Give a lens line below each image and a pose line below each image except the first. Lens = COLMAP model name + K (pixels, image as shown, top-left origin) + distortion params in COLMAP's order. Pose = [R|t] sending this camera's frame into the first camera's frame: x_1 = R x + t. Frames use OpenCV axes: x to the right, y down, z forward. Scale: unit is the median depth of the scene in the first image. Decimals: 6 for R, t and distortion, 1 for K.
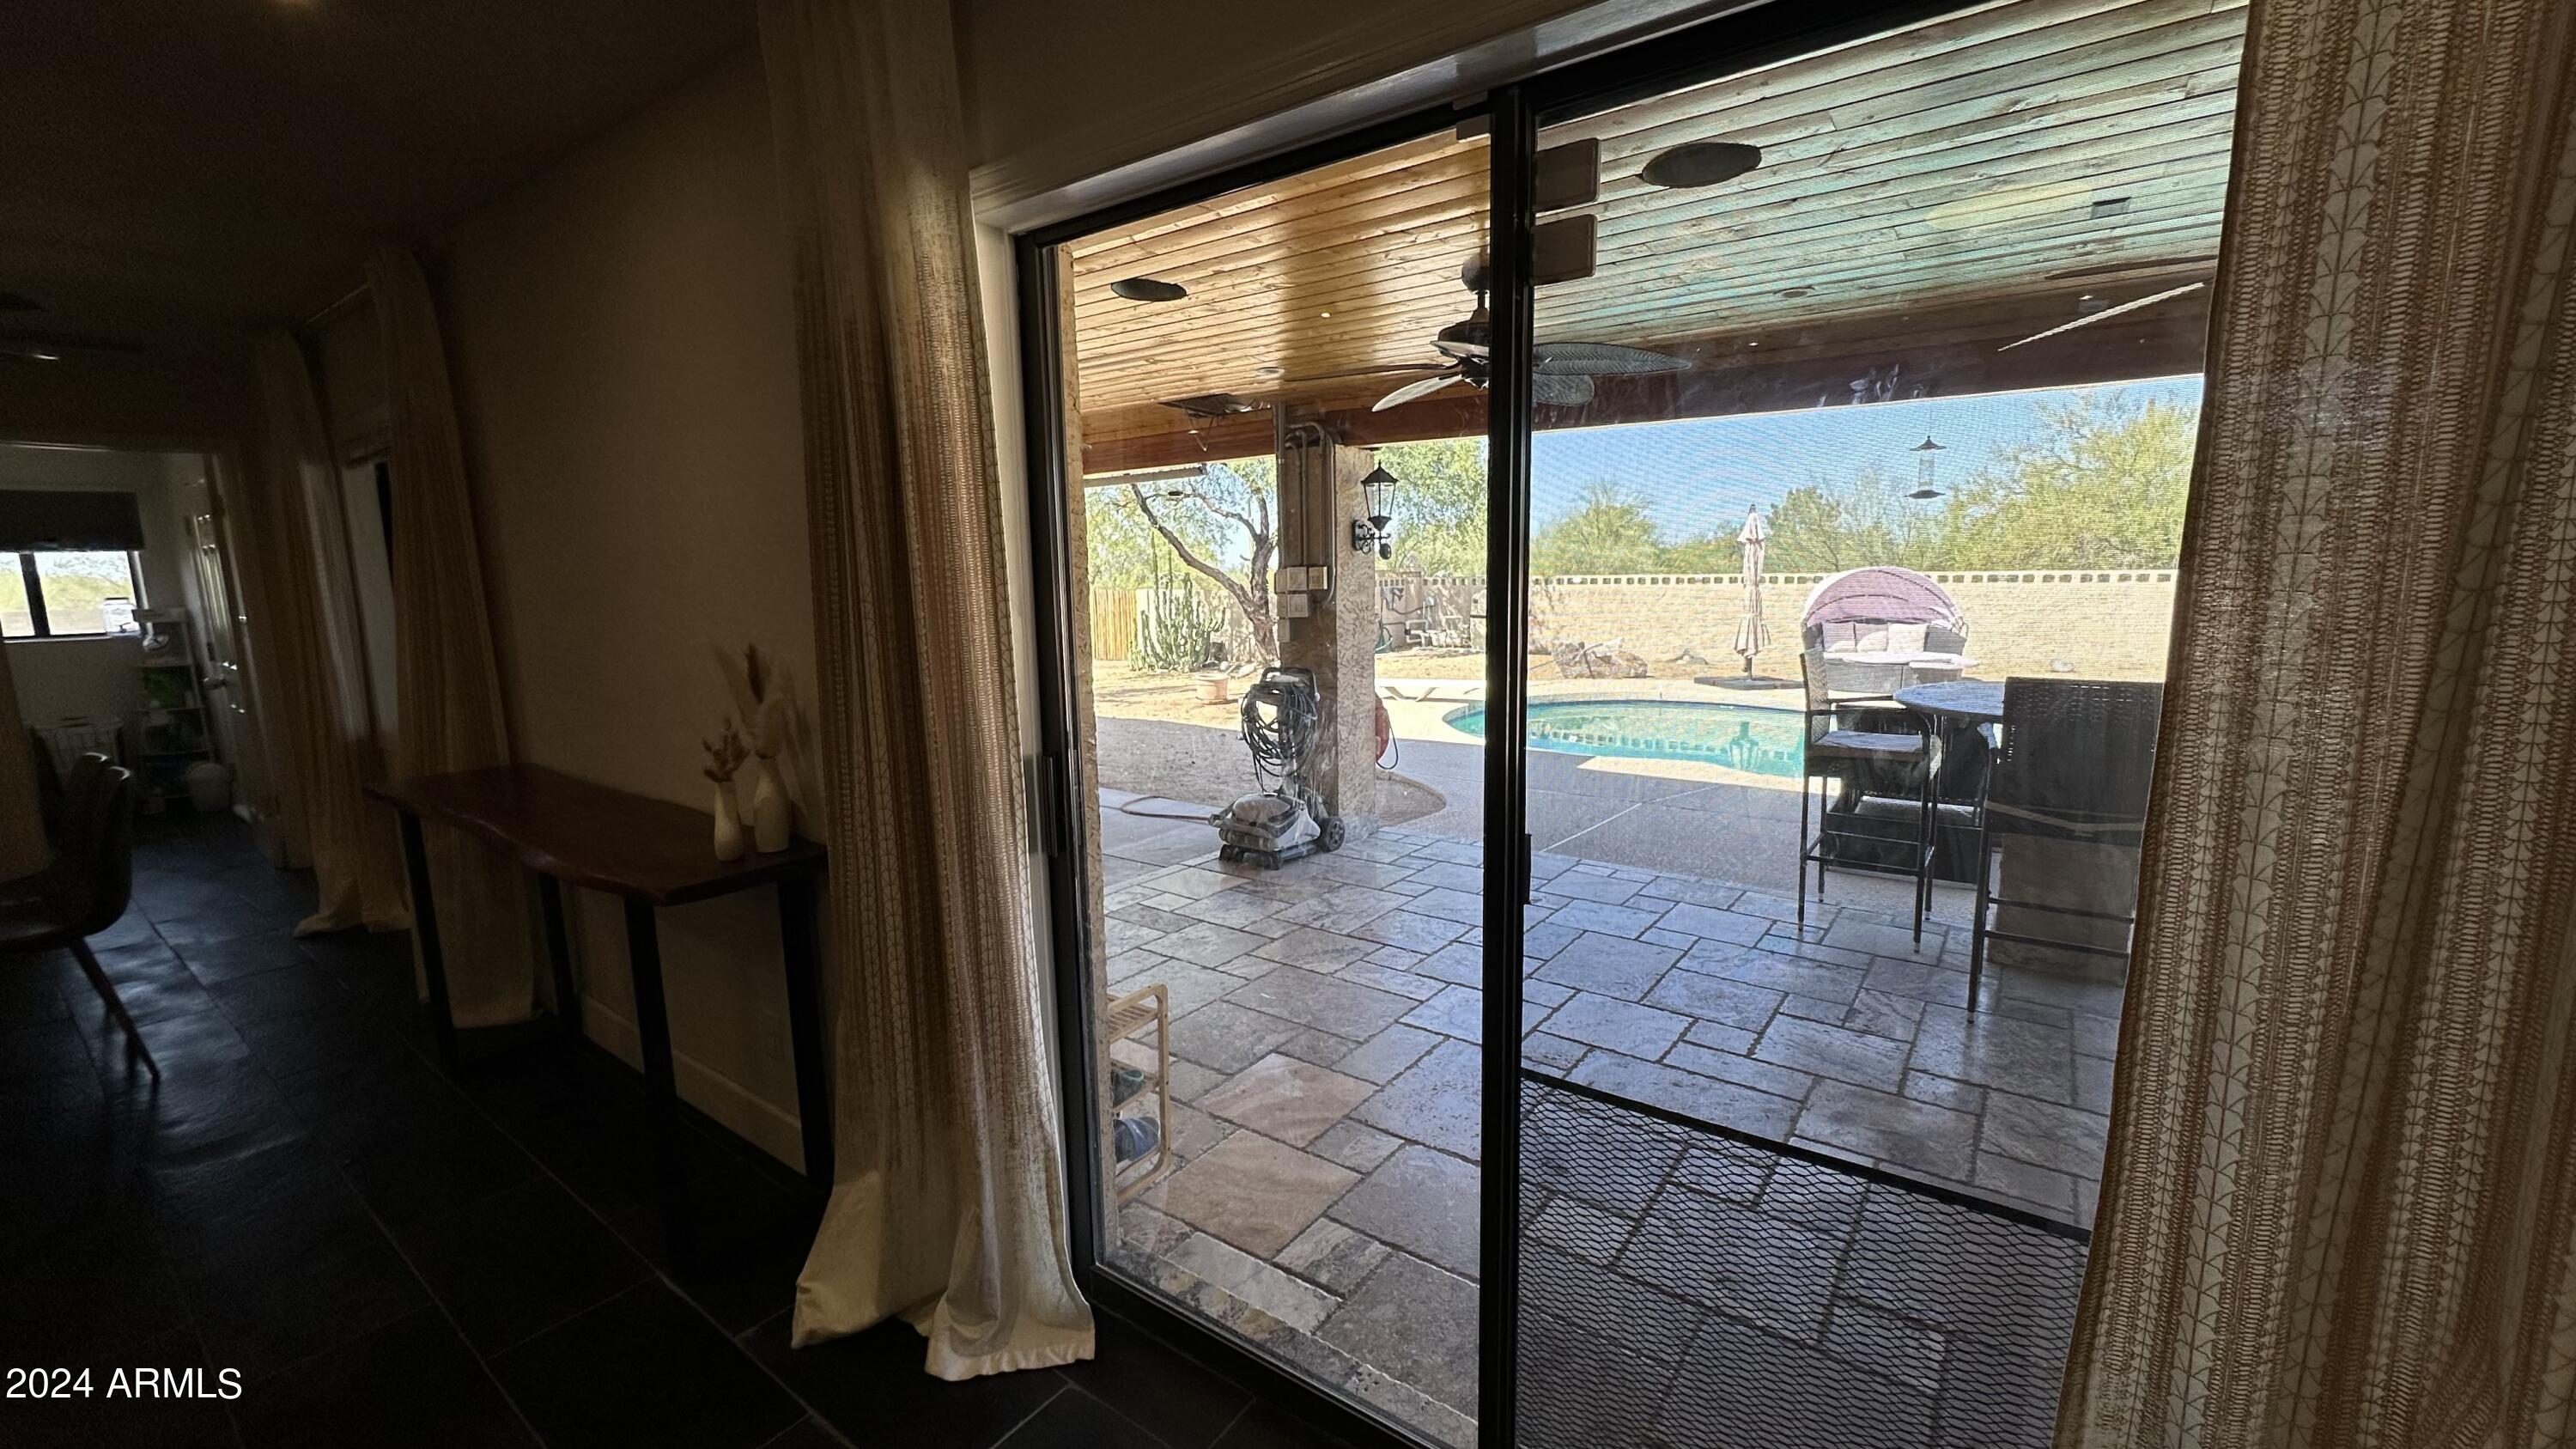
lens RADIAL K [[1027.2, 0, 1289.9], [0, 1027.2, 725.6], [0, 0, 1]] dist [-0.002974, 0.000441]
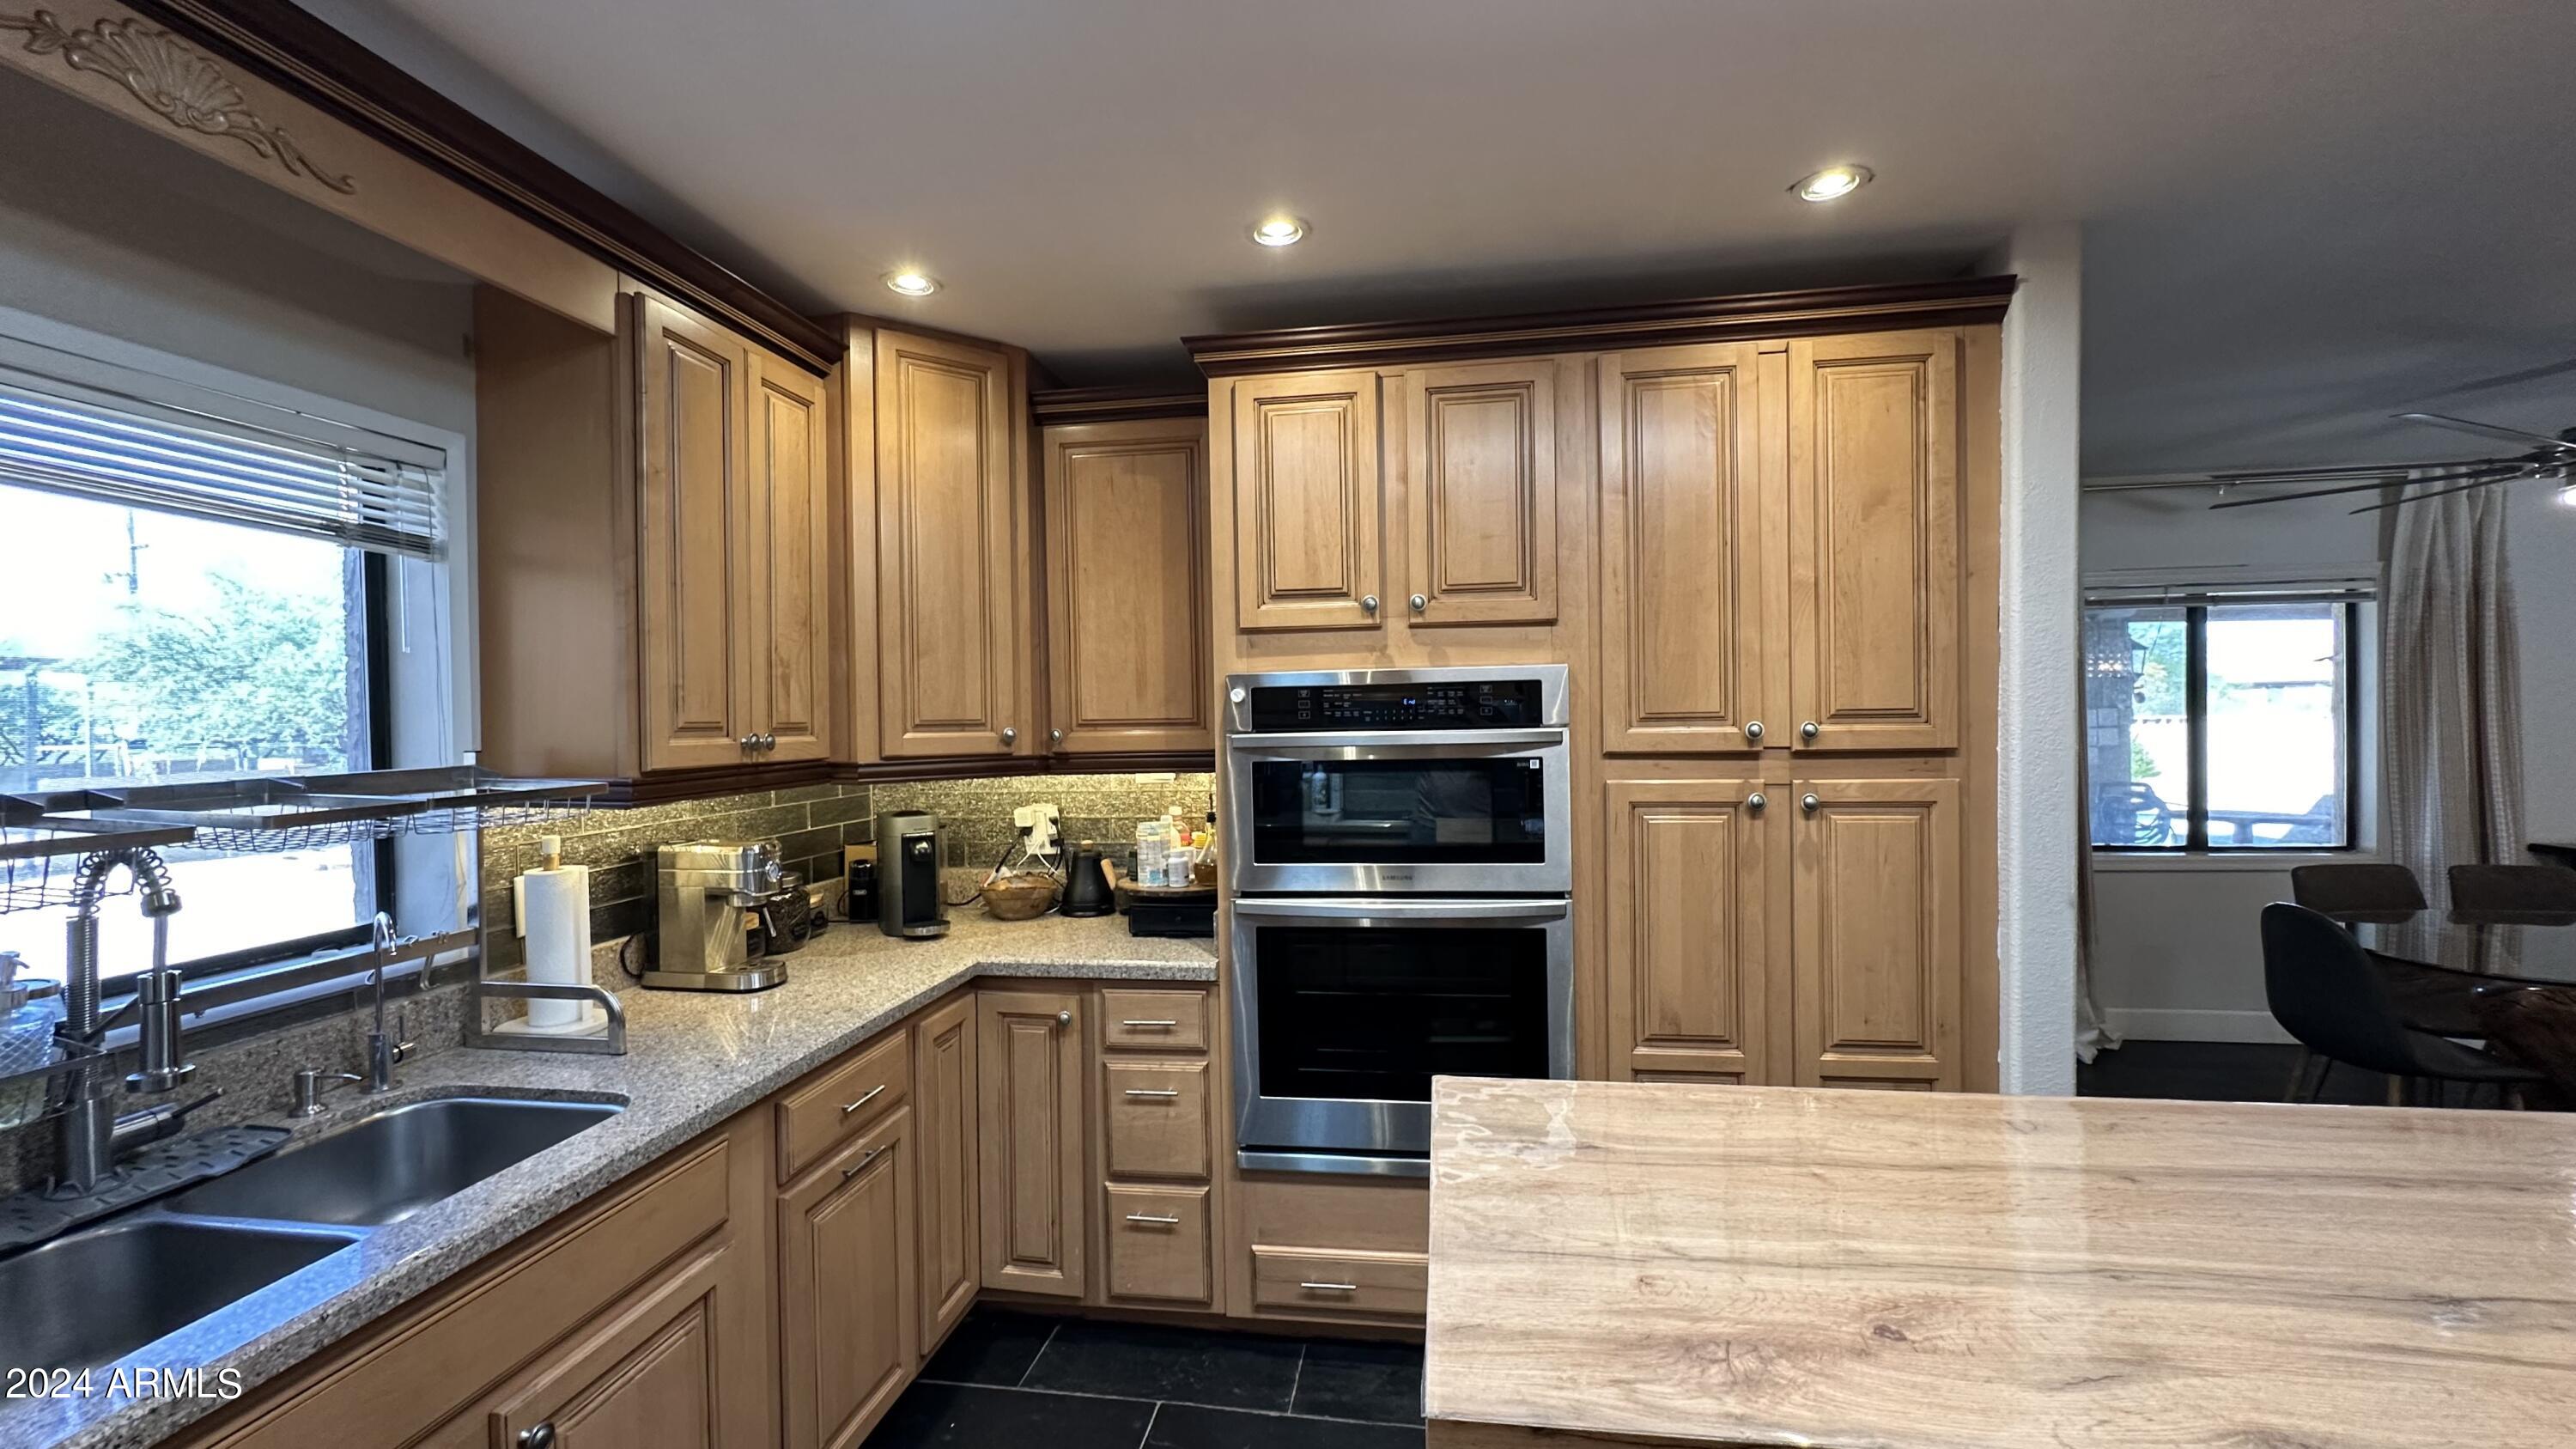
lens RADIAL K [[1027.2, 0, 1289.9], [0, 1027.2, 725.6], [0, 0, 1]] dist [-0.002974, 0.000441]
pose [[0.881095, -0.003164, 0.472929, -4.190713], [0.074941, 0.988277, -0.133009, -0.086414], [-0.466965, 0.152636, 0.871003, 0.879437]]
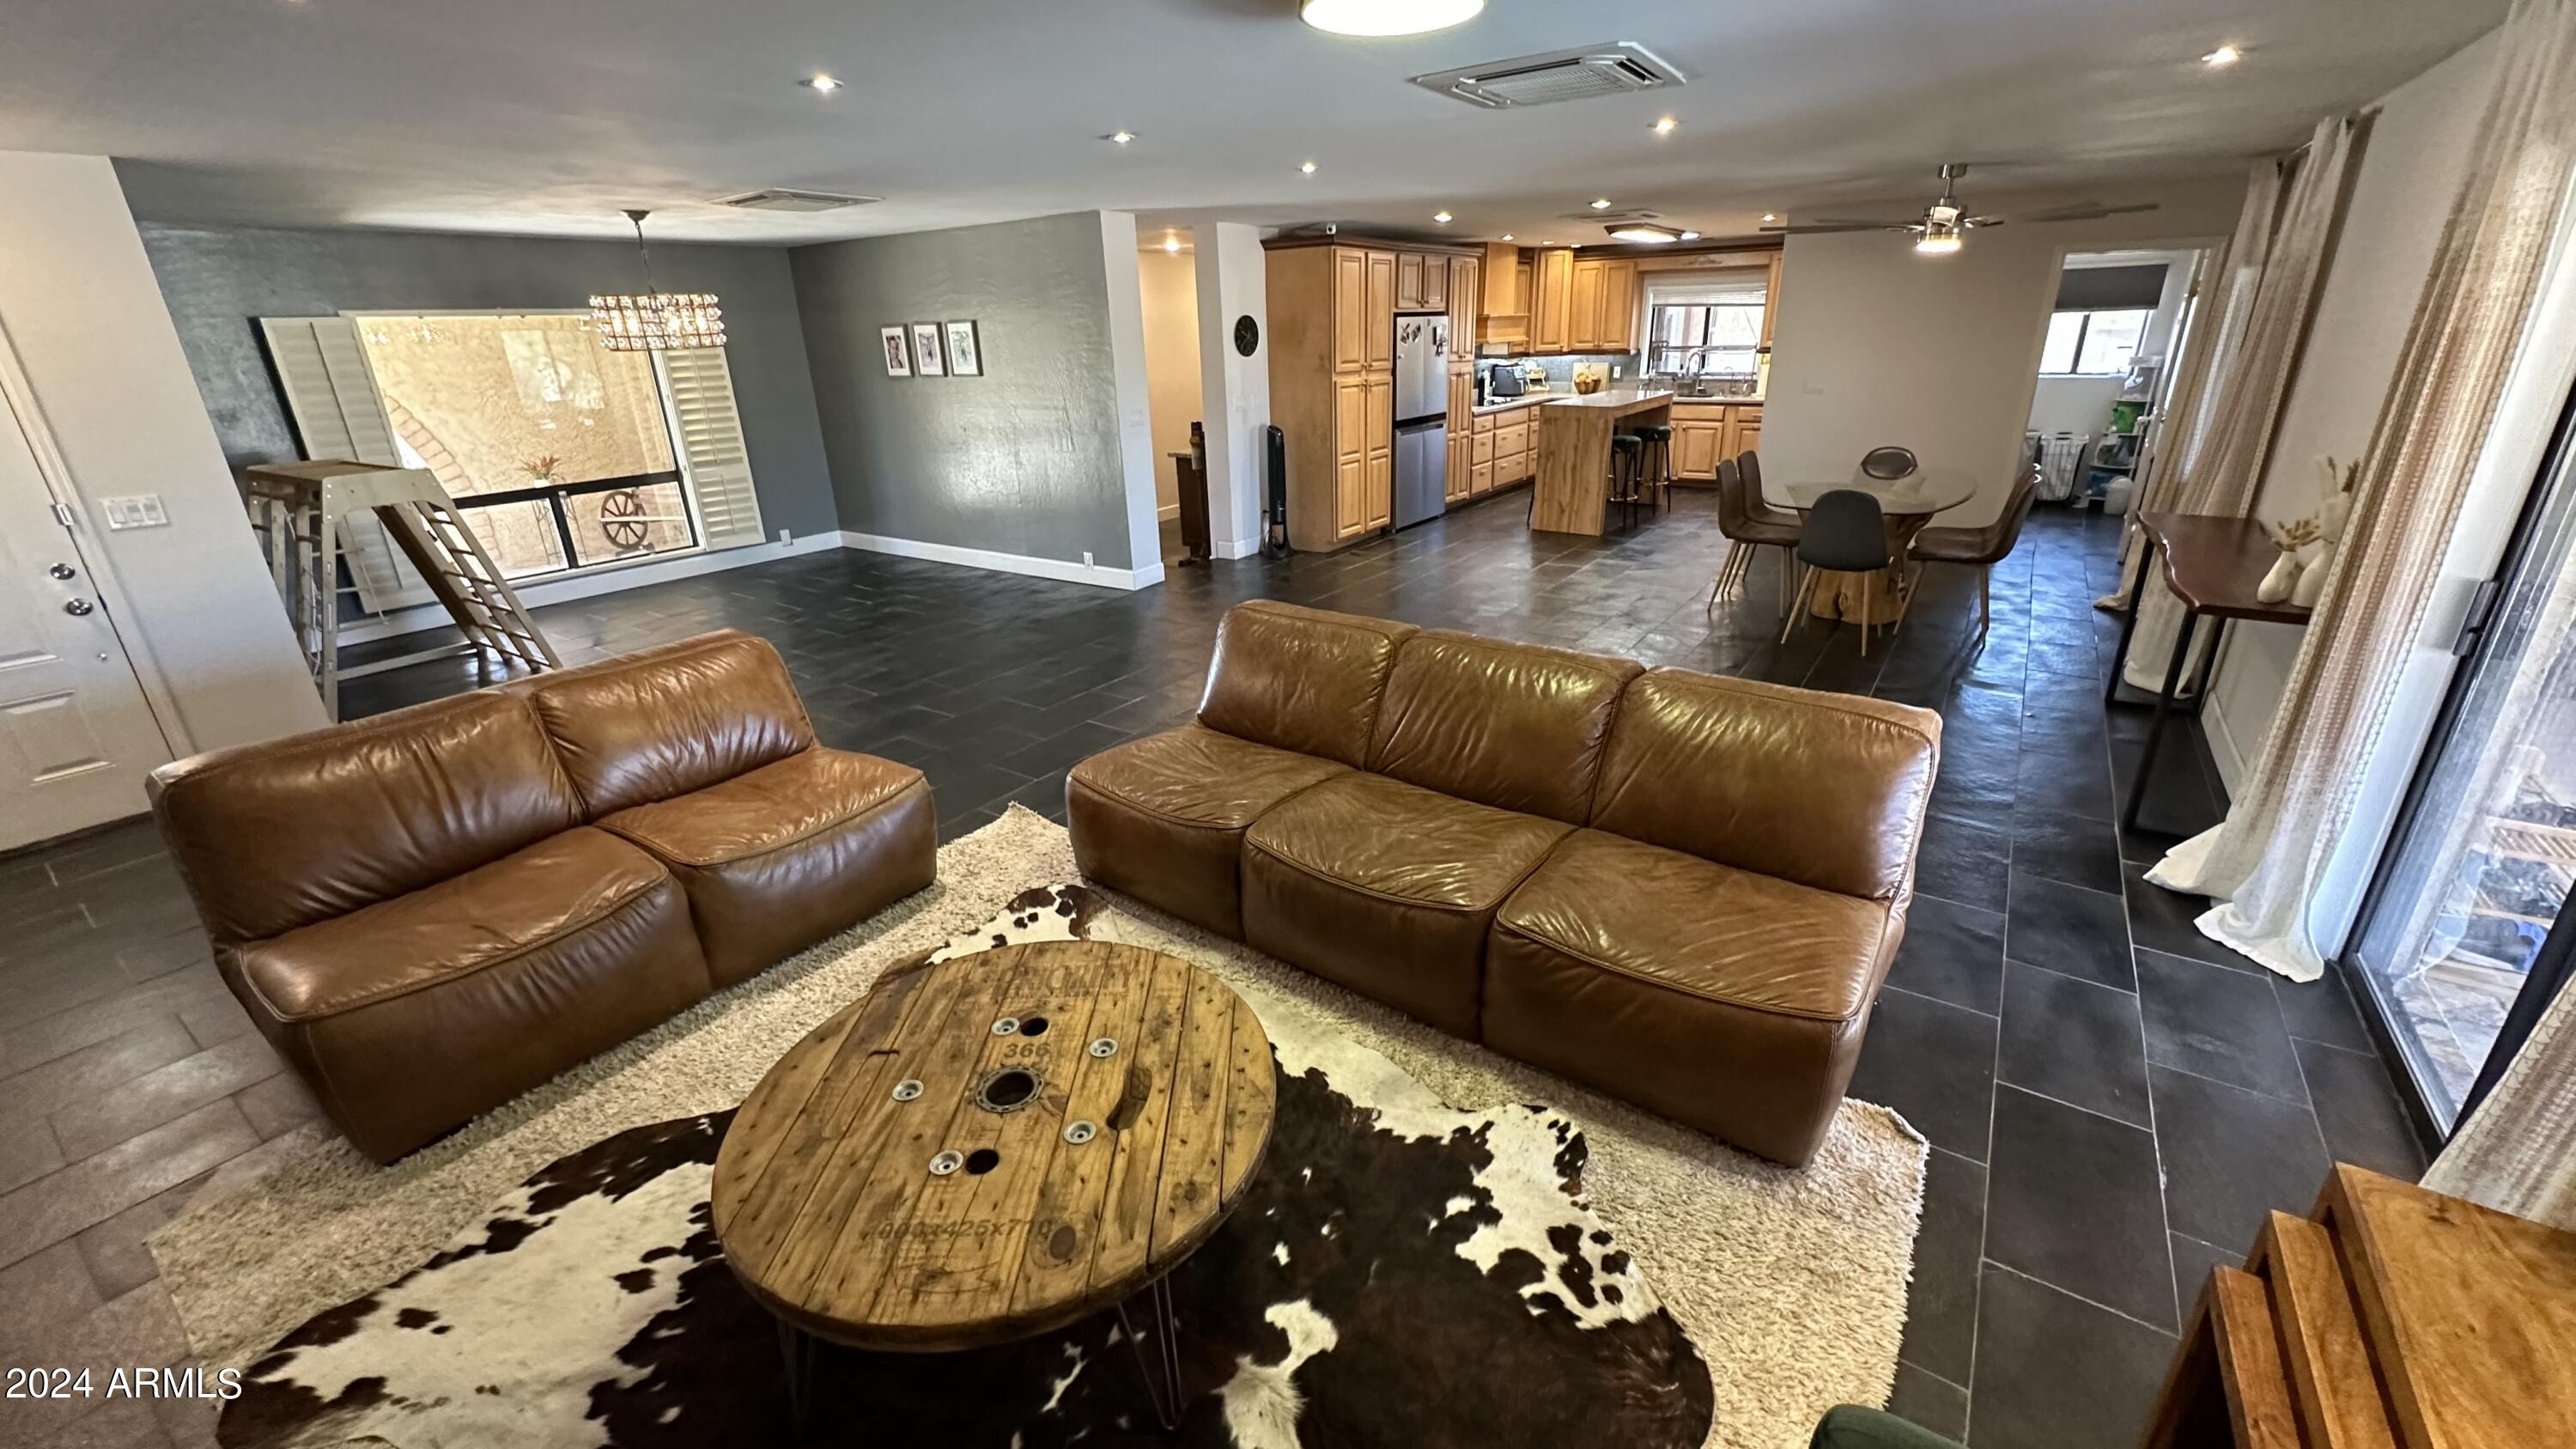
lens RADIAL K [[1027.2, 0, 1289.9], [0, 1027.2, 725.6], [0, 0, 1]] dist [-0.002974, 0.000441]
pose [[0.035614, 0.379787, -0.924388, 0.878434], [-0.128397, 0.919048, 0.372646, -0.080789], [0.991083, 0.105417, 0.081494, -0.540404]]
